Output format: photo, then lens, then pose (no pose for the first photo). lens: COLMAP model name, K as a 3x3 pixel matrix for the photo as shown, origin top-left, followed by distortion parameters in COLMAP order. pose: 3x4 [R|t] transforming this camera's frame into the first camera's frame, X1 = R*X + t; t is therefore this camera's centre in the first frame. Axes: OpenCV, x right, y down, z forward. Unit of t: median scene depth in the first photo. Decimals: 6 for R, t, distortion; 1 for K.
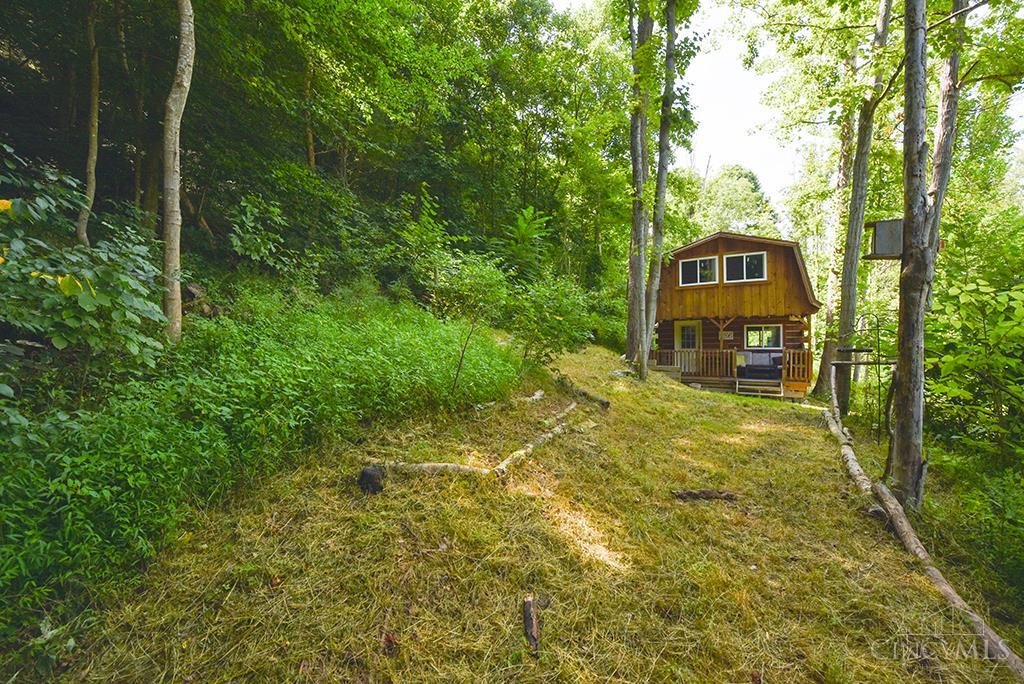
lens RADIAL K [[412.5, 0, 512.7], [0, 412.5, 344.6], [0, 0, 1]] dist [-0.016037, -0.000682]
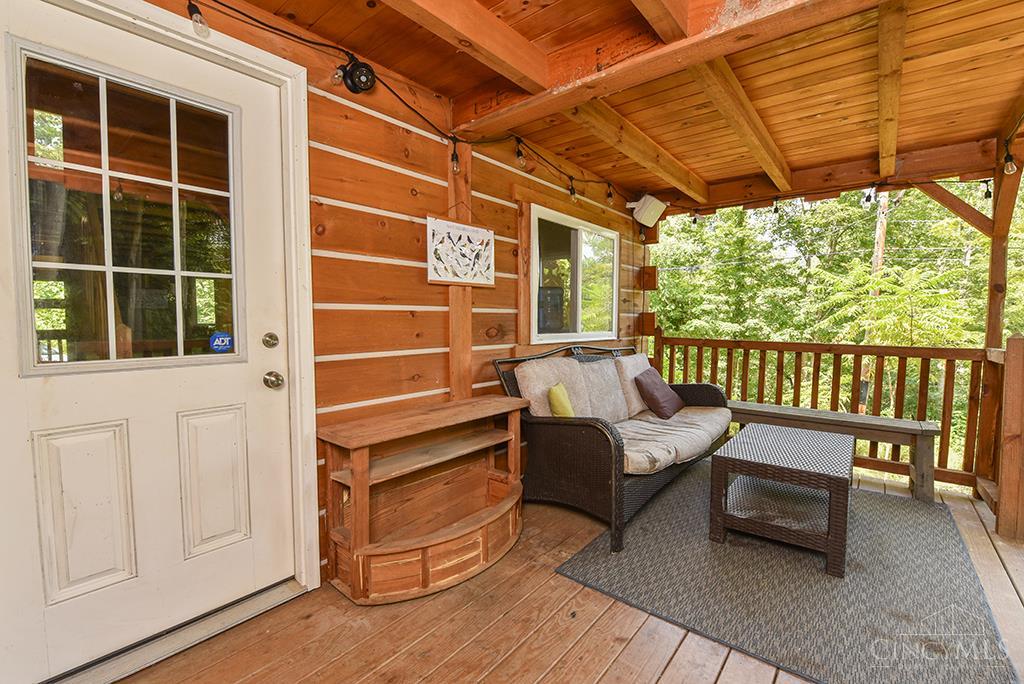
lens RADIAL K [[426.3, 0, 512.2], [0, 426.3, 344.7], [0, 0, 1]] dist [-0.016882, 0.000494]
pose [[0.142631, -0.051156, 0.988453, 0.429819], [-0.008535, 0.998563, 0.052911, 0.001833], [-0.989739, -0.015983, 0.141989, 1.101947]]
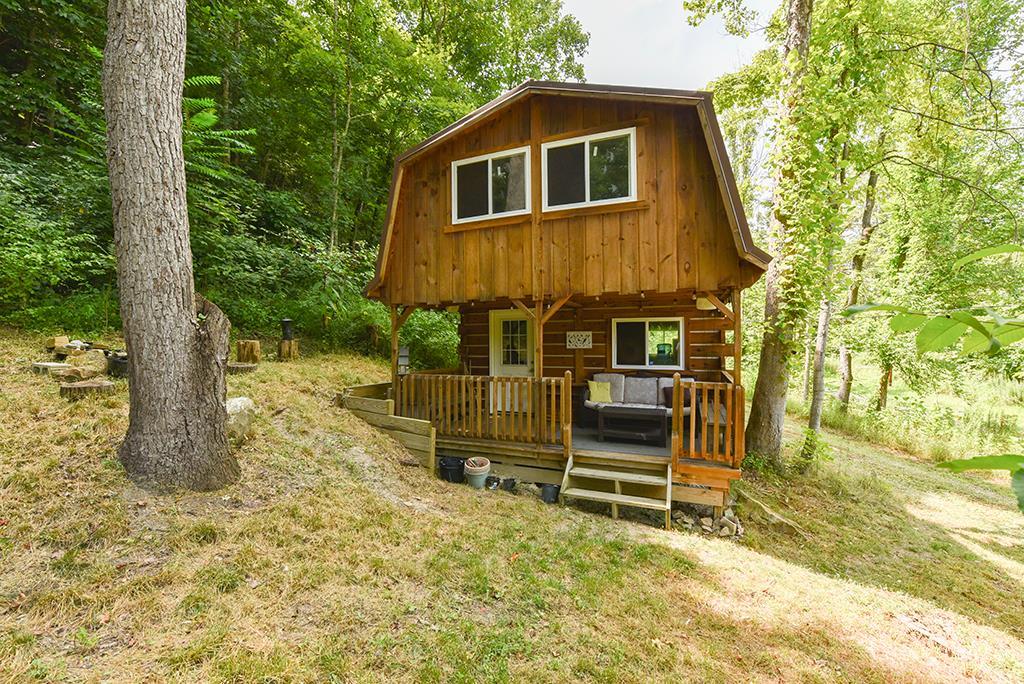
lens RADIAL K [[426.3, 0, 512.2], [0, 426.3, 344.7], [0, 0, 1]] dist [-0.016882, 0.000494]
pose [[0.988975, 0.001245, 0.148076, 0.417974], [-0.001556, 0.999997, 0.001990, -0.019842], [-0.148073, -0.002198, 0.988974, 0.581663]]
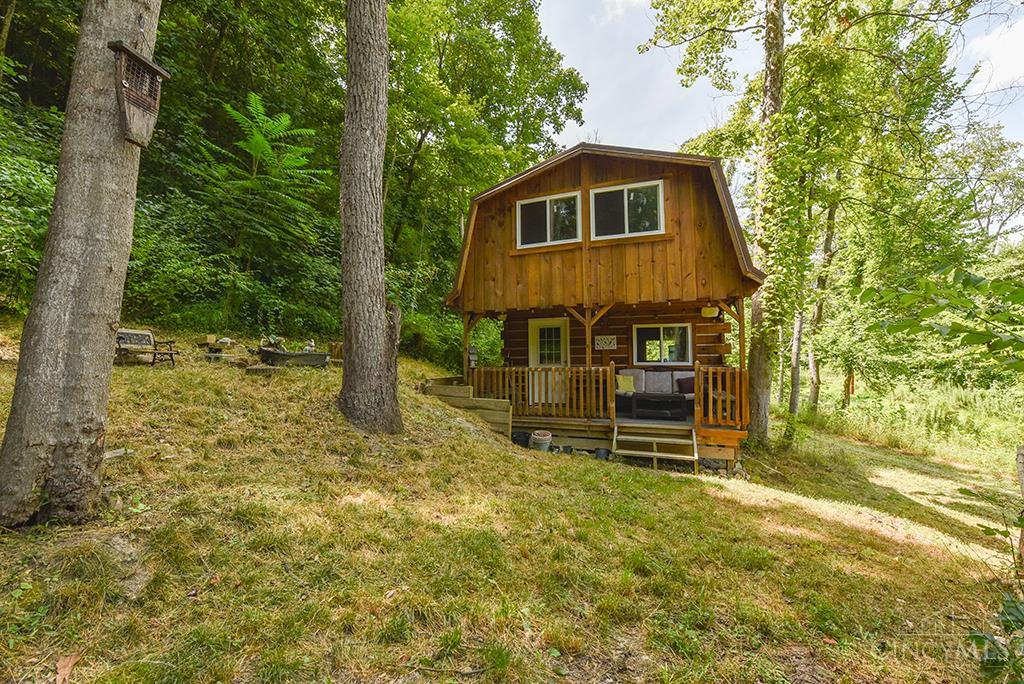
lens RADIAL K [[412.5, 0, 512.7], [0, 412.5, 344.6], [0, 0, 1]] dist [-0.016037, -0.000682]
pose [[0.982506, 0.006173, 0.186127, 0.312180], [0.001241, 0.999211, -0.039690, 0.005623], [-0.186225, 0.039227, 0.981724, 0.493626]]
